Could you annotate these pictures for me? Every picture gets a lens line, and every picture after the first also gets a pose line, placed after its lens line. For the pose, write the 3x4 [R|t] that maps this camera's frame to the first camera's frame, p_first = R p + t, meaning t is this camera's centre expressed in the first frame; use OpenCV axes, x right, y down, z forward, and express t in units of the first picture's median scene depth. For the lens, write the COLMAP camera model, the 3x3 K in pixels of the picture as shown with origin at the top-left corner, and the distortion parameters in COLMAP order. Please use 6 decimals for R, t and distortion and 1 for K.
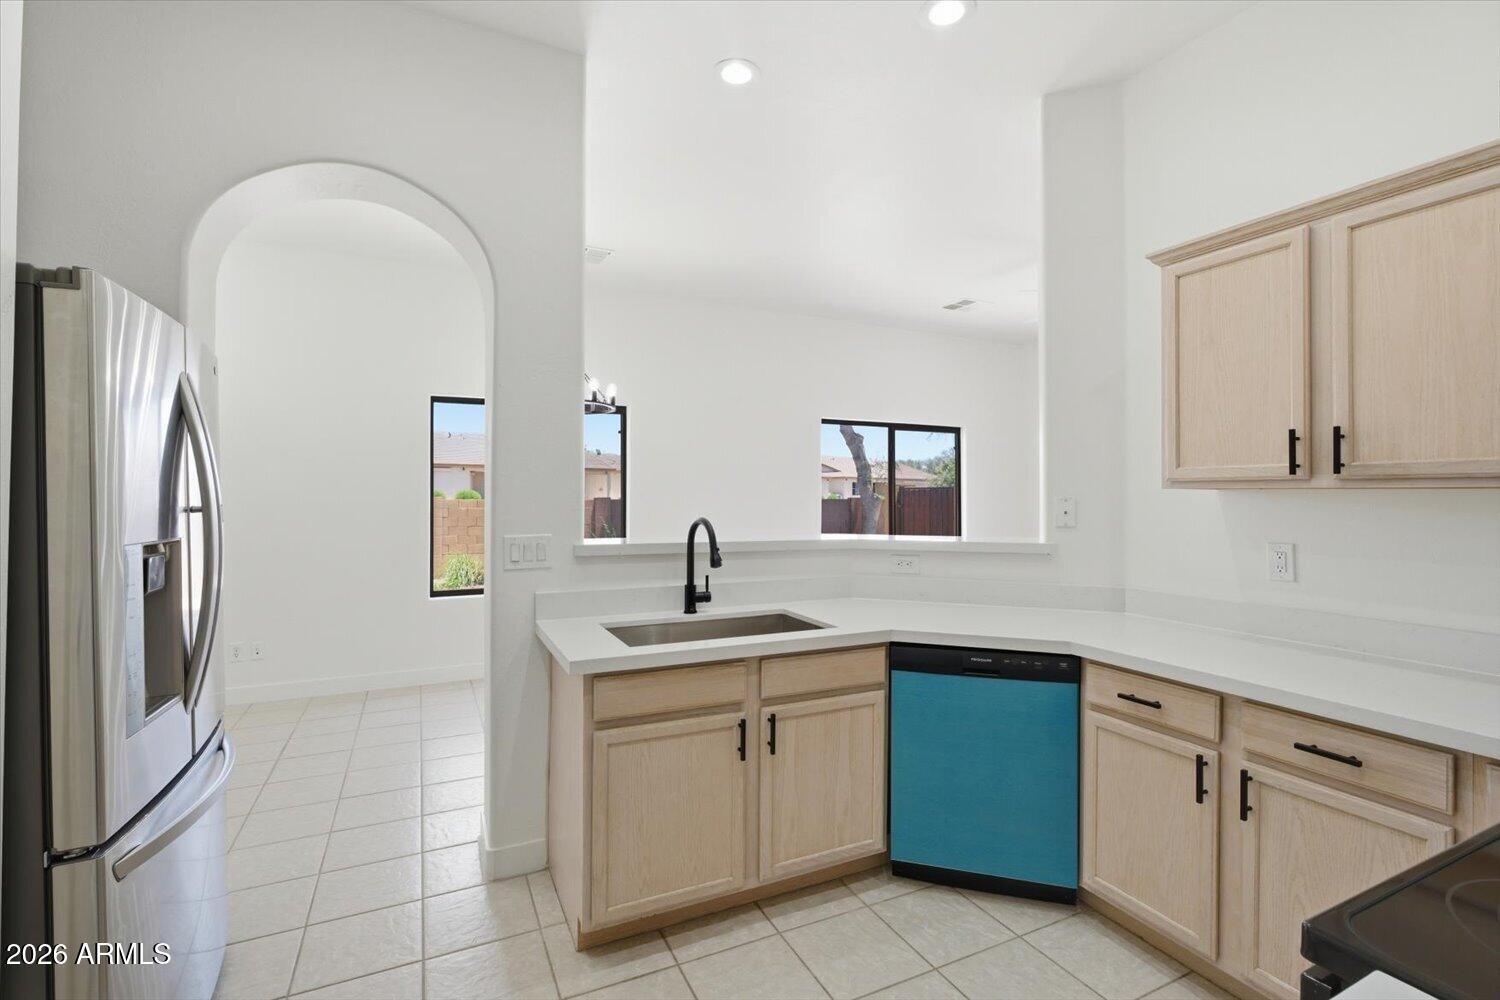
lens RADIAL K [[672.0, 0, 760.0], [0, 672.0, 496.9], [0, 0, 1]] dist [-0.011485, -0.000017]
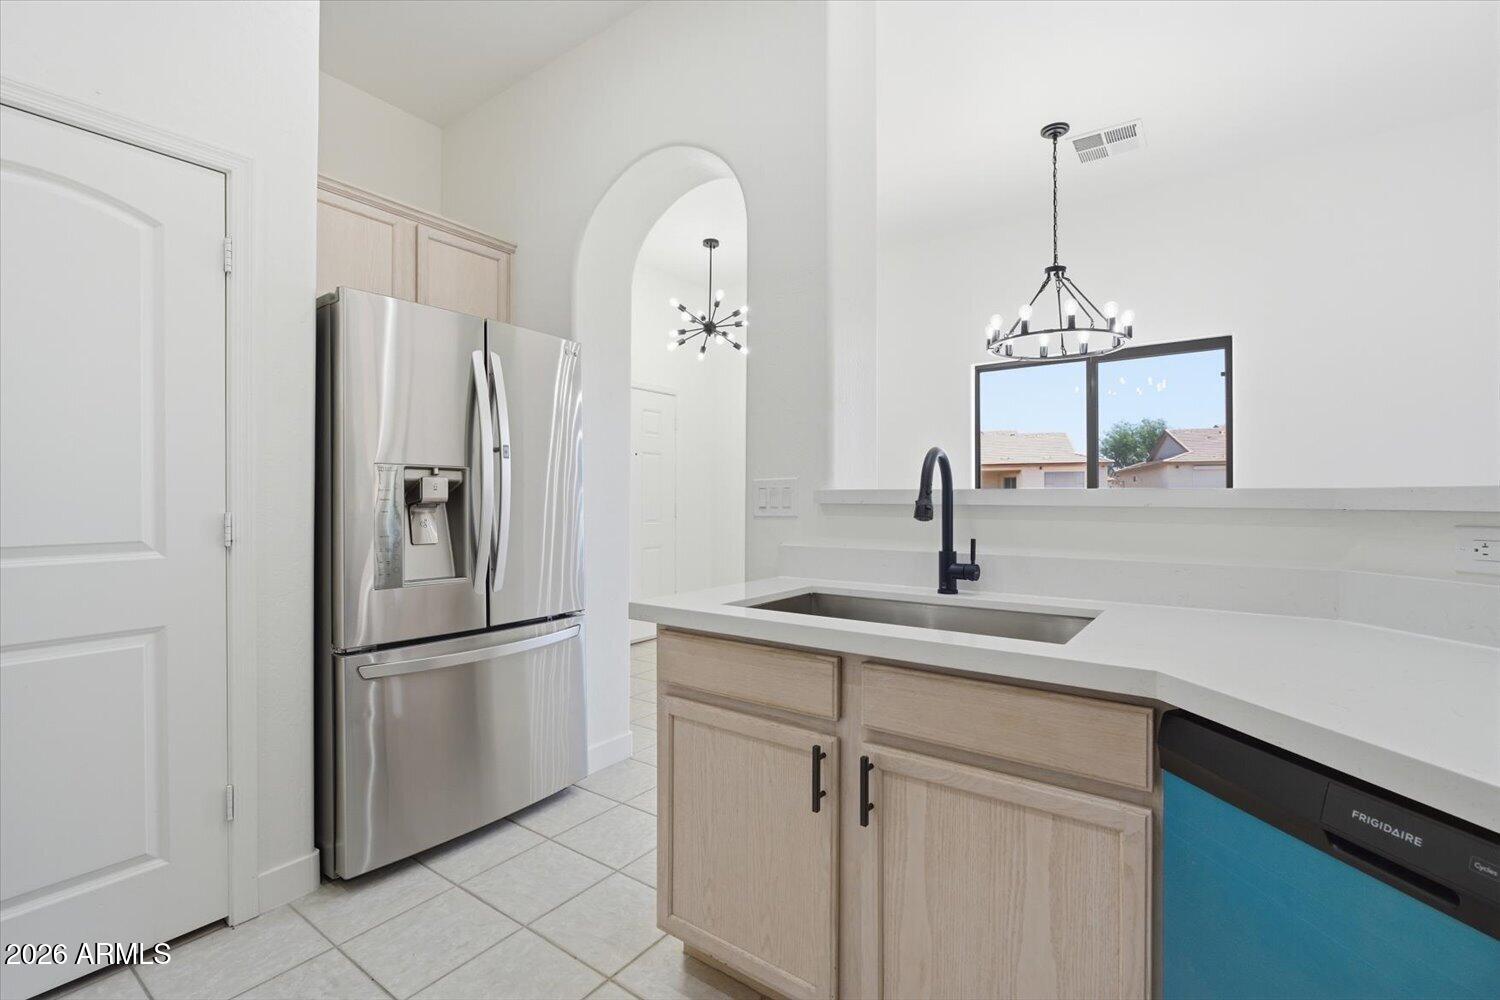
lens RADIAL K [[672.0, 0, 749.1], [0, 672.0, 495.1], [0, 0, 1]] dist [-0.011485, -0.000017]
pose [[0.466486, -0.008536, -0.884487, 0.443192], [0.001251, 0.999959, -0.008990, 0.090041], [0.884528, 0.003088, 0.466477, 0.573474]]
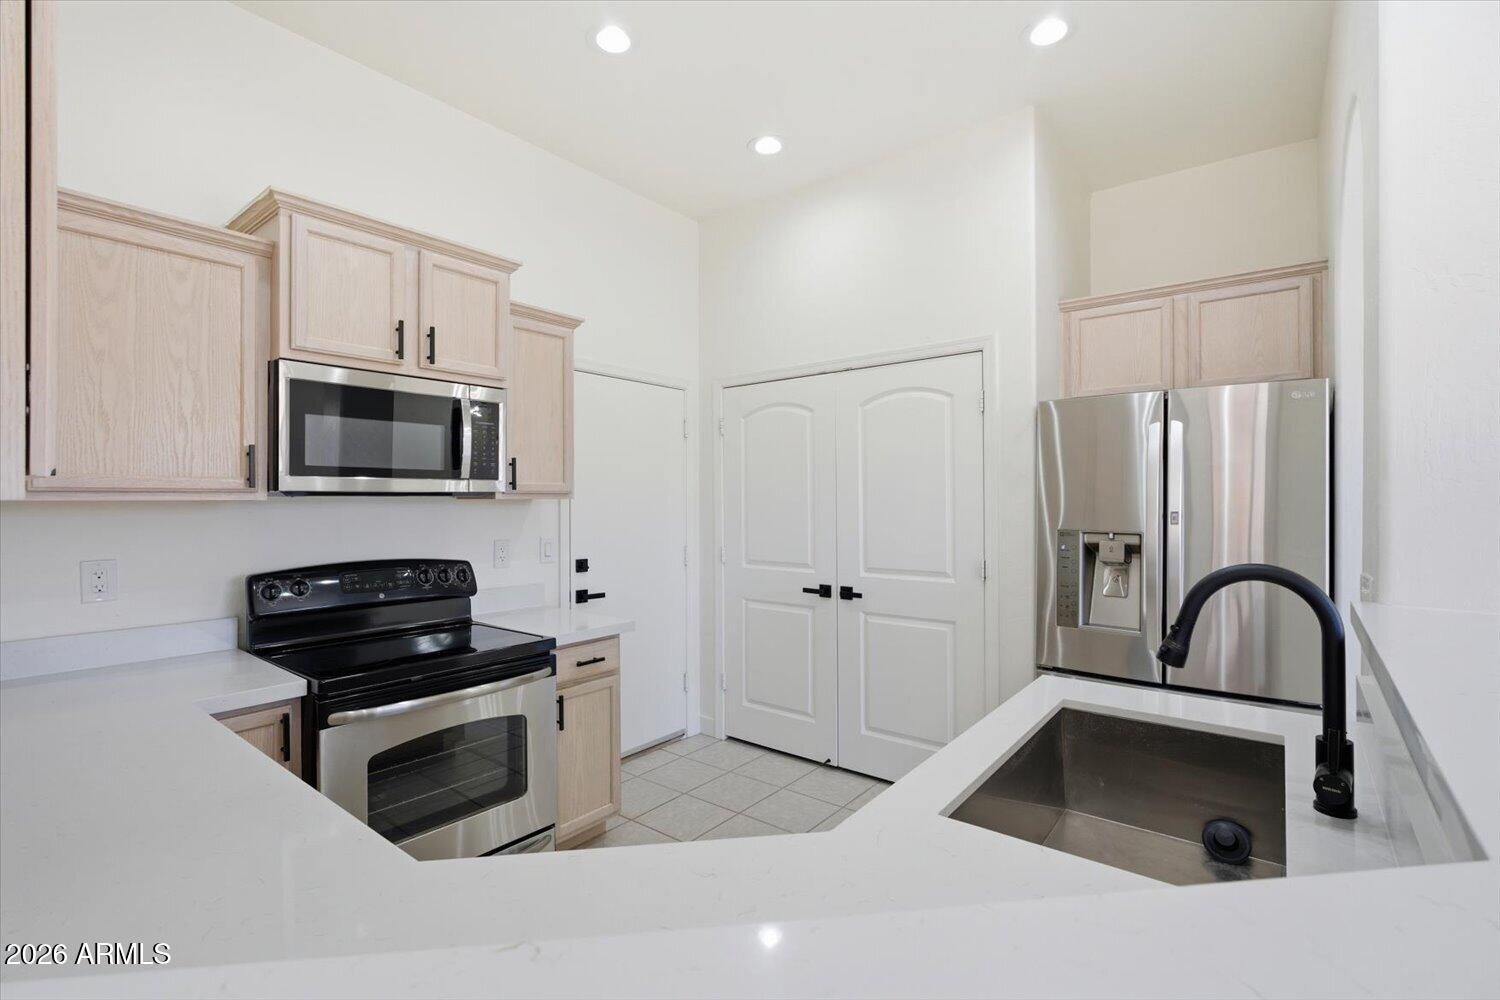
lens RADIAL K [[672.0, 0, 744.0], [0, 672.0, 500.0], [0, 0, 1]] dist [-0.011485, -0.000017]
pose [[-0.904169, 0.001737, -0.427170, 0.420991], [0.000365, 0.999995, 0.003292, -0.012827], [0.427174, 0.002820, -0.904165, 1.344513]]
